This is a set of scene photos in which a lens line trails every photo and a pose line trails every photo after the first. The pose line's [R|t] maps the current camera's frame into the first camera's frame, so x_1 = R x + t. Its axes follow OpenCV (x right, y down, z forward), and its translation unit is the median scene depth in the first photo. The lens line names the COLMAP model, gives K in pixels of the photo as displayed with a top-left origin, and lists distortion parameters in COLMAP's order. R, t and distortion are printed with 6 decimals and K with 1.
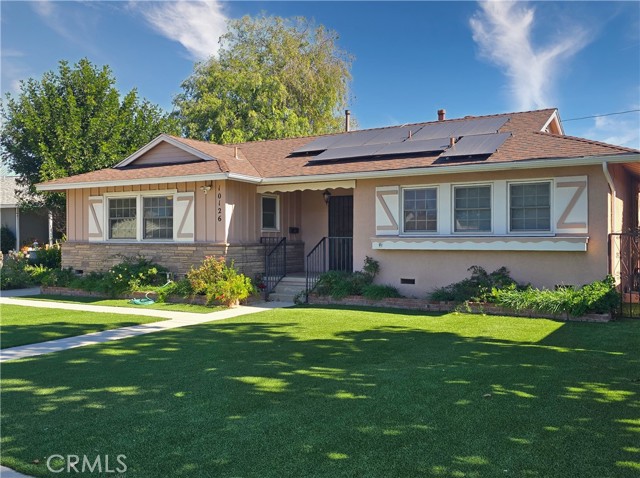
lens RADIAL K [[569.1, 0, 321.2], [0, 569.1, 234.7], [0, 0, 1]] dist [0.055809, -0.013772]
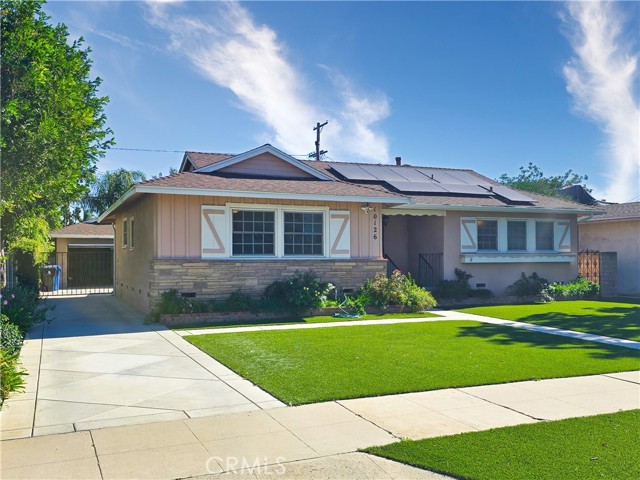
lens RADIAL K [[569.1, 0, 321.3], [0, 569.1, 245.7], [0, 0, 1]] dist [0.055809, -0.013772]
pose [[0.629161, 0.013930, 0.777150, -1.079005], [-0.003427, 0.999879, -0.015147, 0.006055], [-0.777267, 0.006867, 0.629133, 0.374227]]
